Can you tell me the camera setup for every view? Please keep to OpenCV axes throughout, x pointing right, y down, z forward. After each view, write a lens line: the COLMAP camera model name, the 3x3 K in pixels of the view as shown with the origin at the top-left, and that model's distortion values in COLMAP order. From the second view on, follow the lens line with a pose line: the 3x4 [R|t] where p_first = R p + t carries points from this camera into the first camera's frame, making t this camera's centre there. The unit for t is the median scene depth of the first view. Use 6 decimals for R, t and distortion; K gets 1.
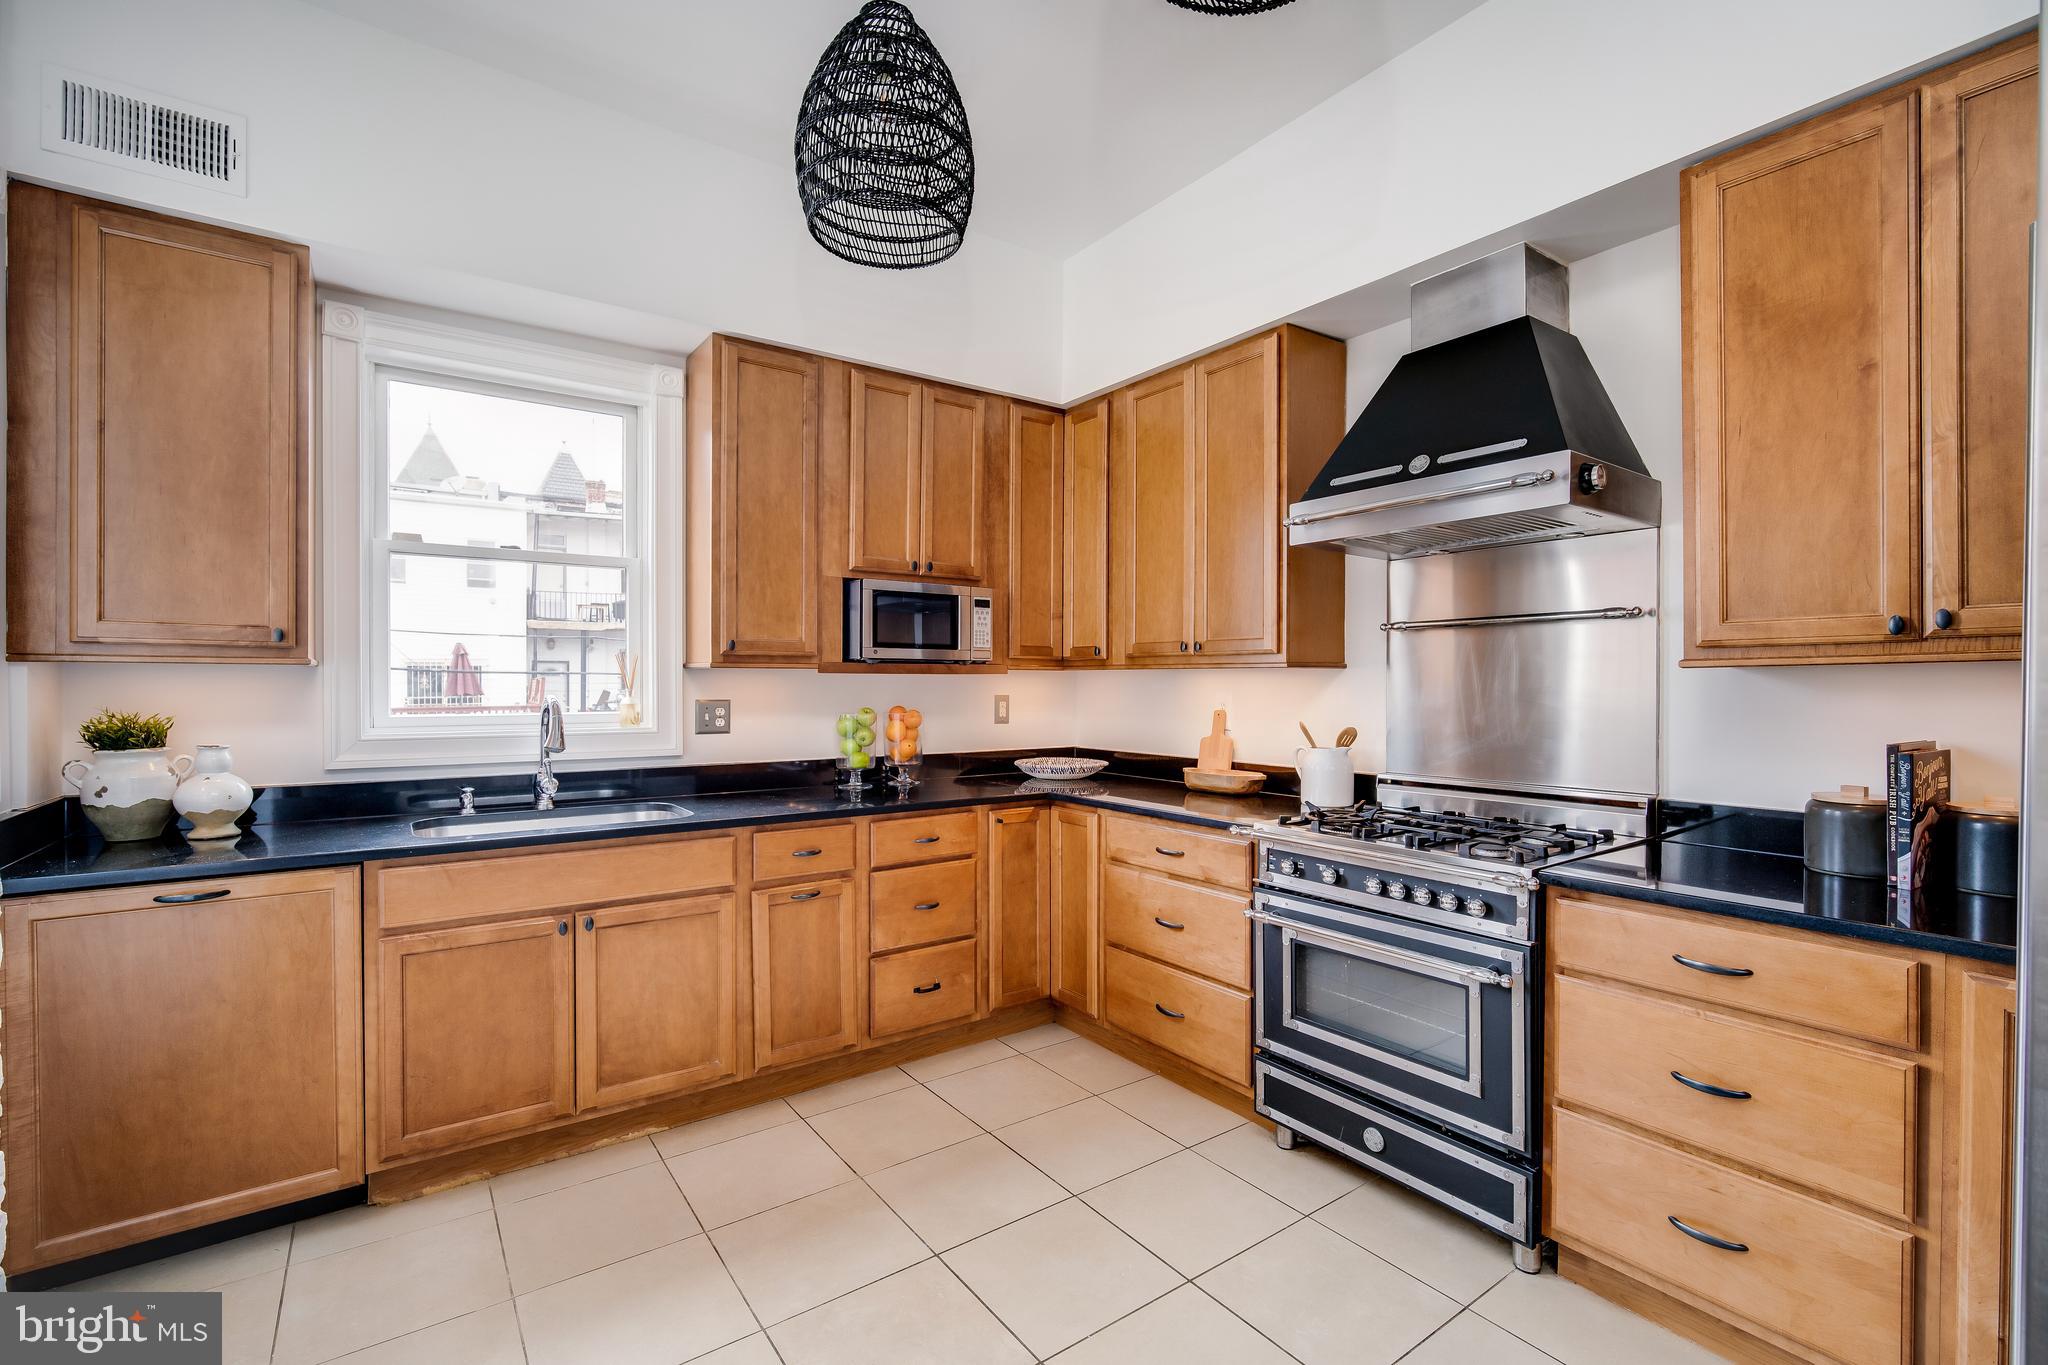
lens RADIAL K [[898.3, 0, 1017.7], [0, 898.3, 691.9], [0, 0, 1]] dist [-0.011157, 0.001054]
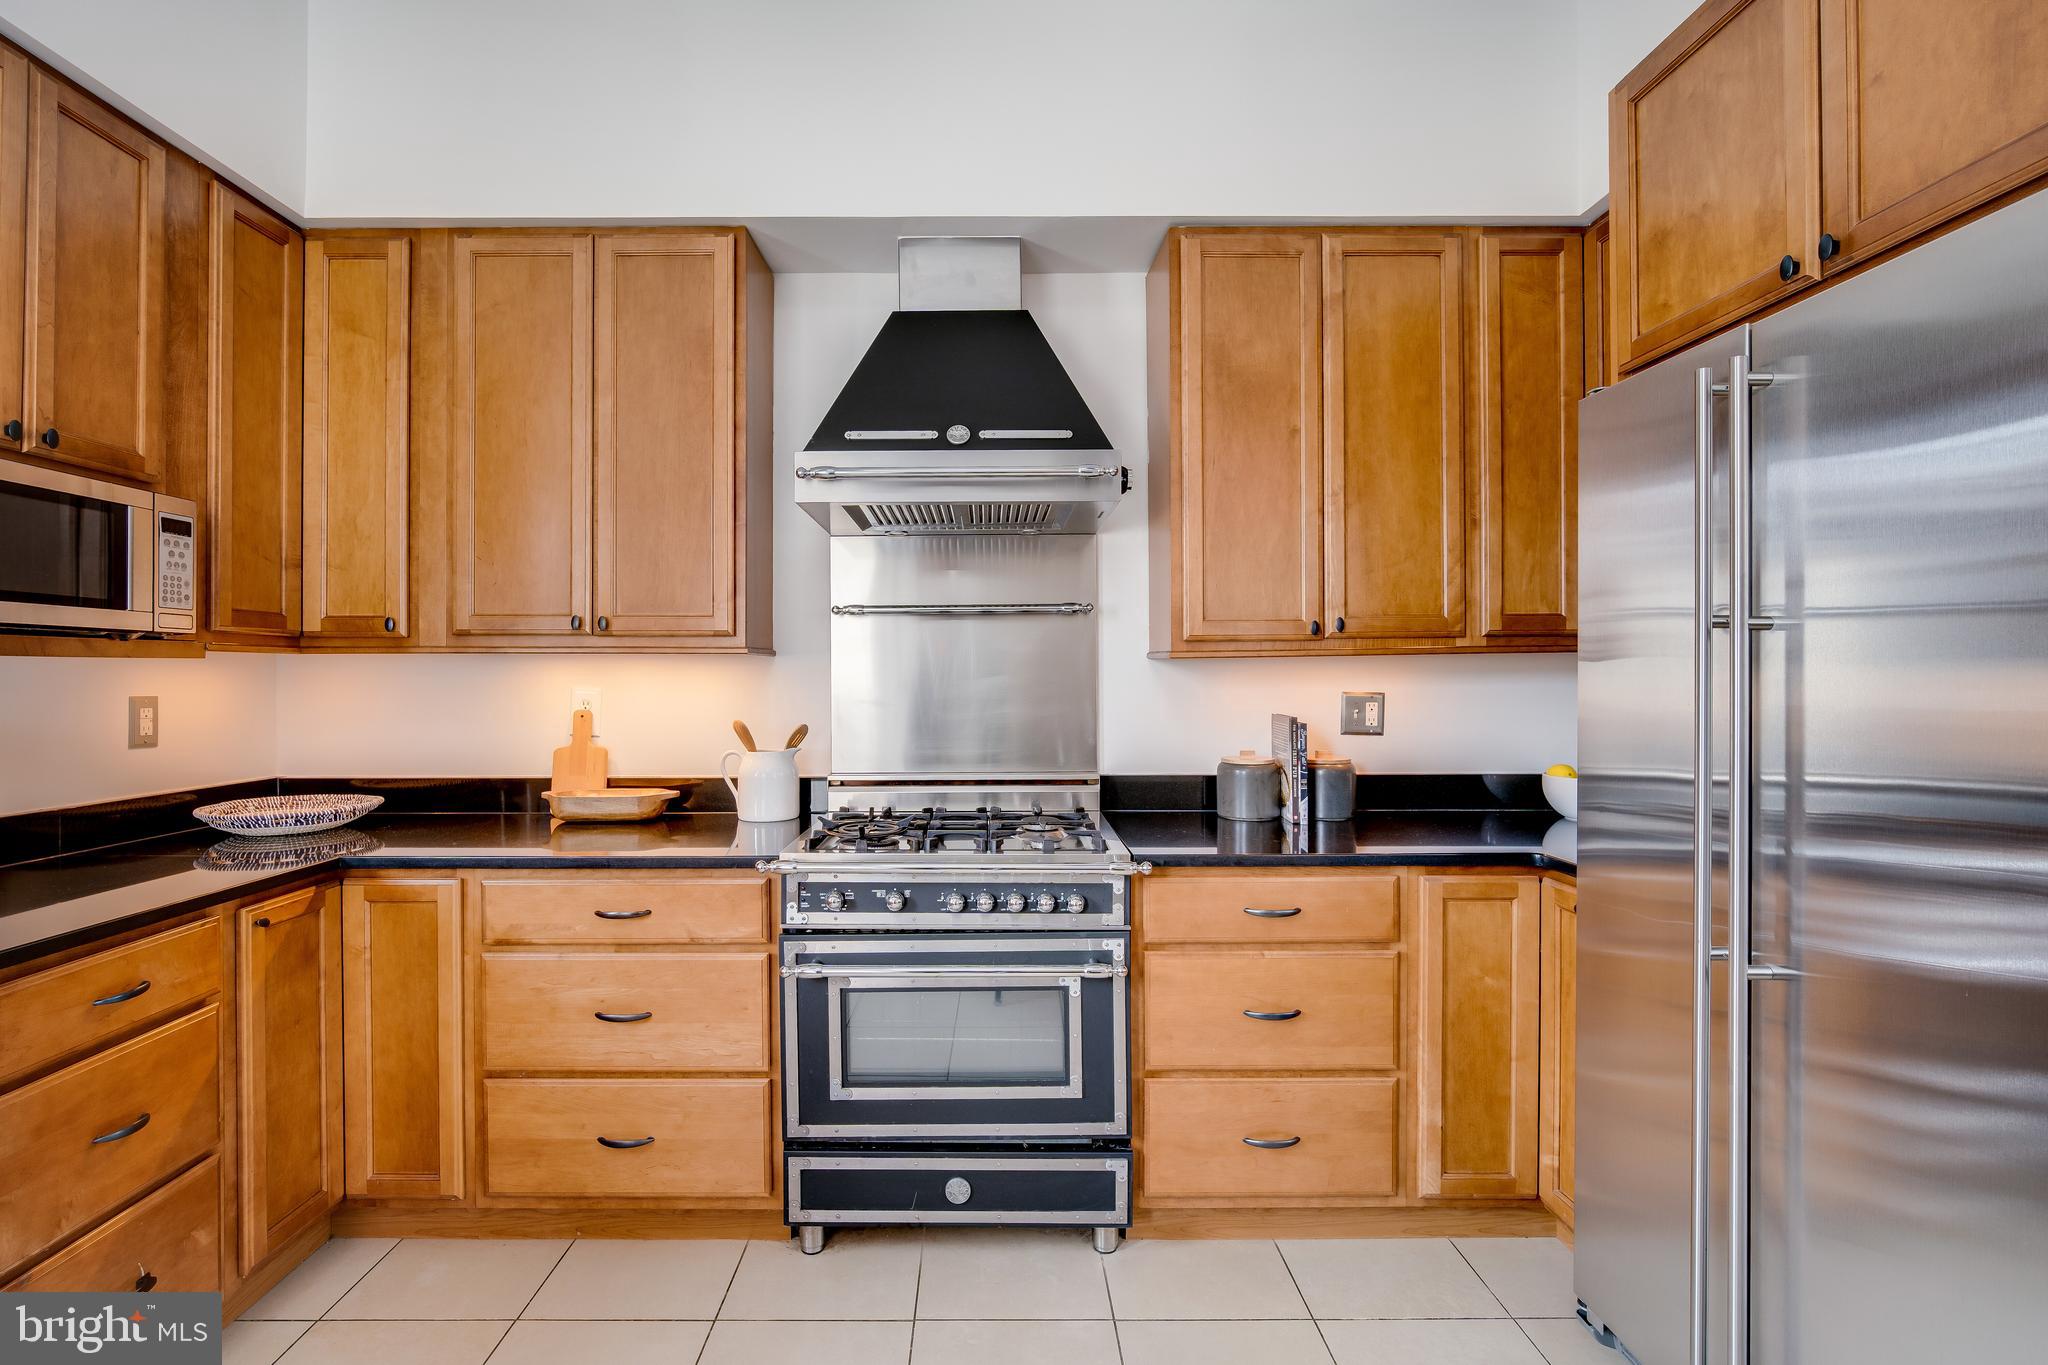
lens RADIAL K [[898.3, 0, 1002.5], [0, 898.3, 679.1], [0, 0, 1]] dist [-0.011157, 0.001054]
pose [[0.581334, -0.005959, 0.813643, -0.259539], [0.011511, 0.999933, -0.000901, -0.001231], [-0.813584, 0.009890, 0.581364, 0.401344]]
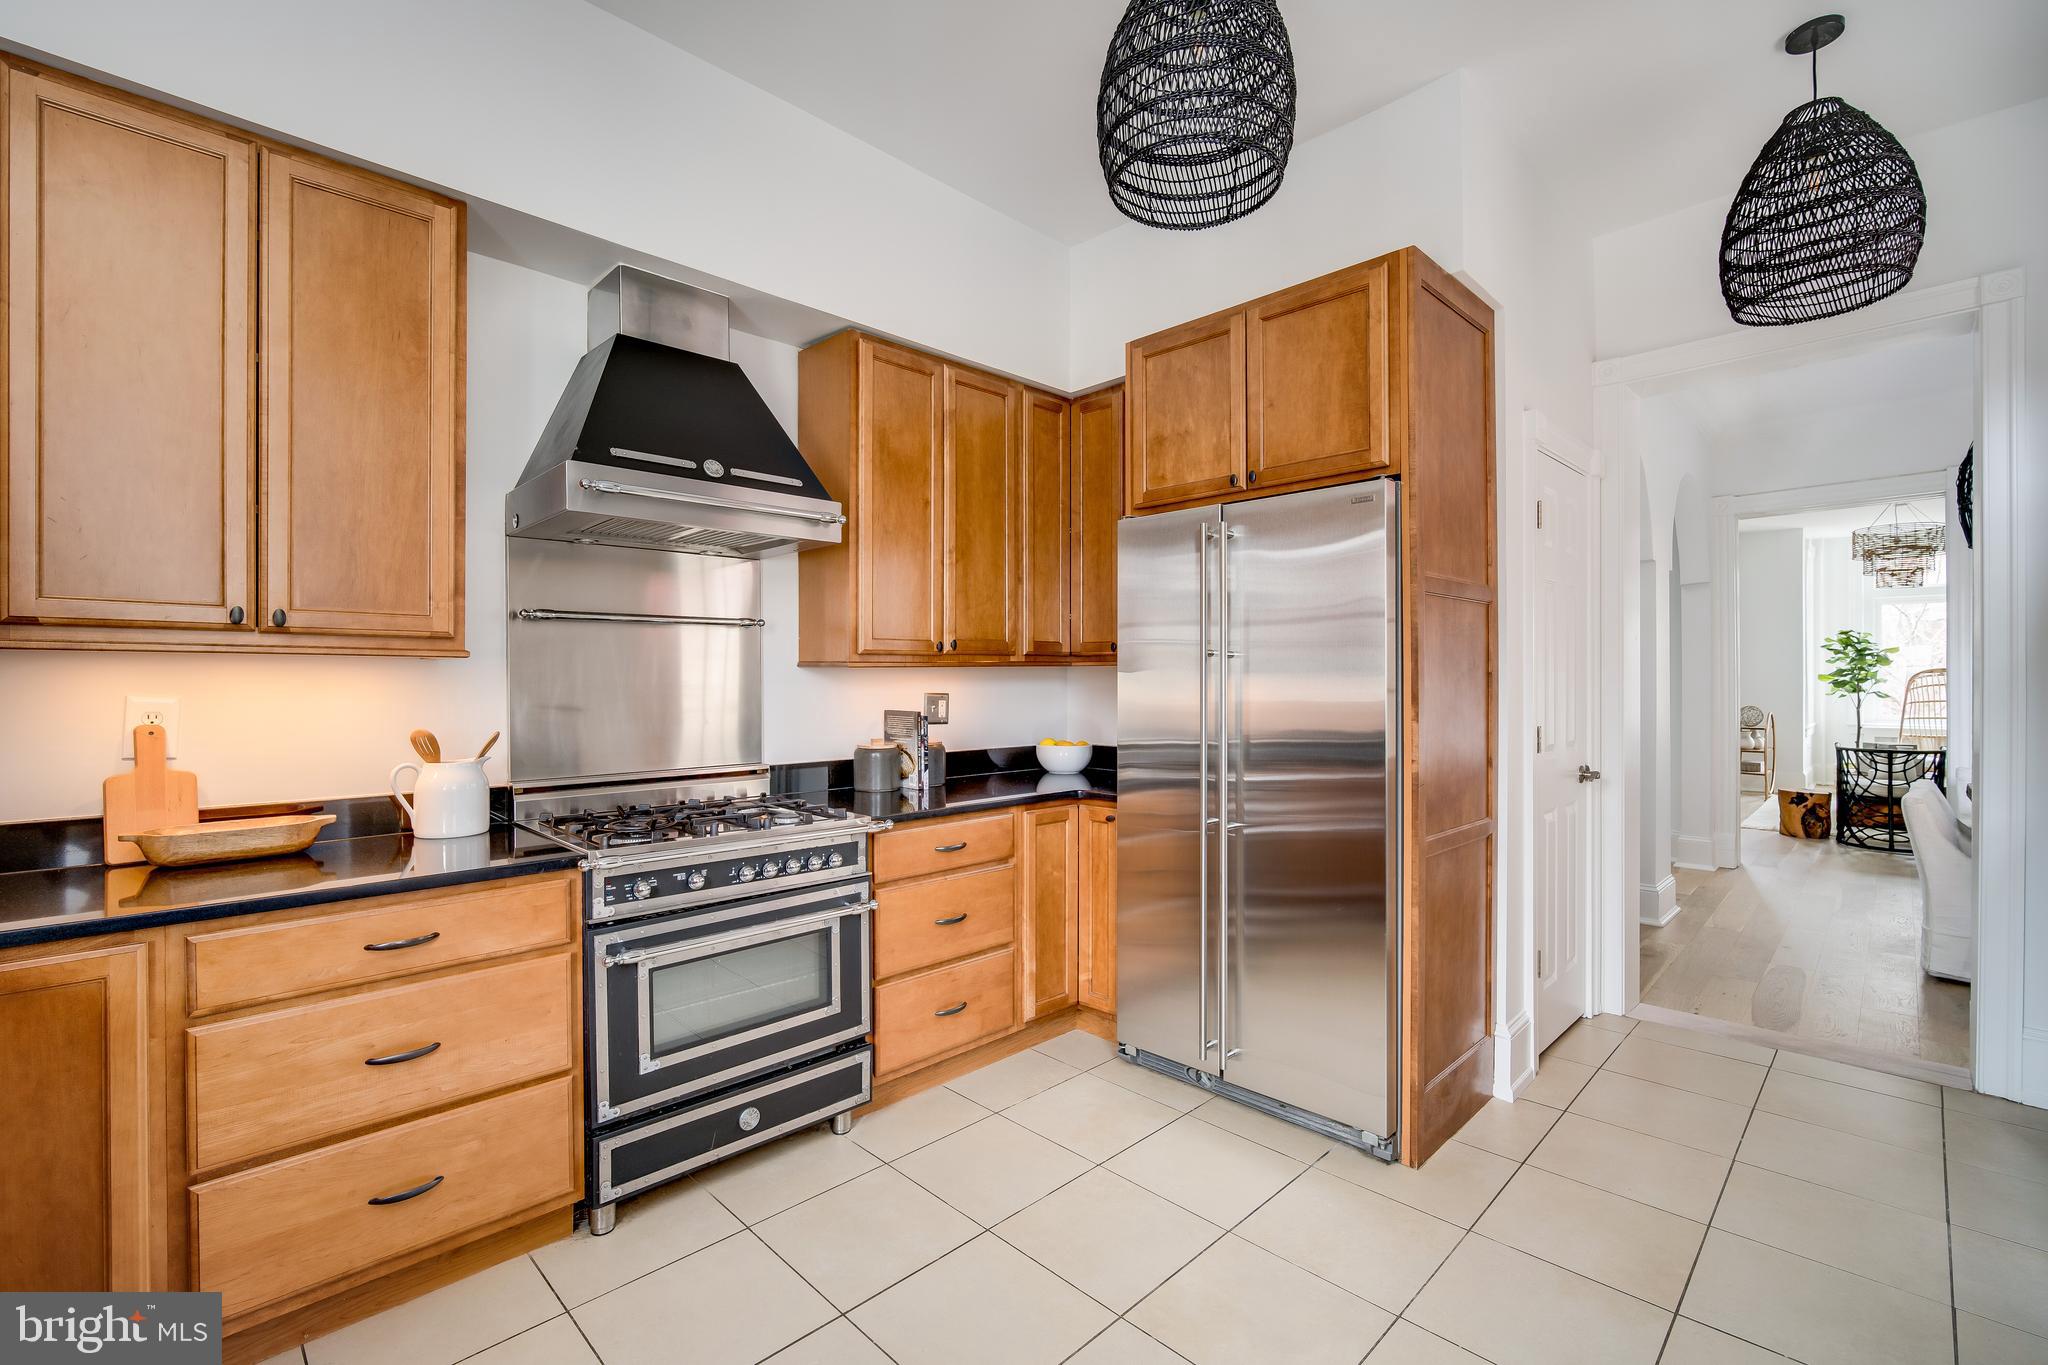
lens RADIAL K [[898.3, 0, 996.1], [0, 898.3, 687.8], [0, 0, 1]] dist [-0.011157, 0.001054]
pose [[-0.144833, -0.008823, 0.989417, -0.593684], [0.012714, 0.999861, 0.010777, -0.004455], [-0.989374, 0.014140, -0.144701, 0.772256]]
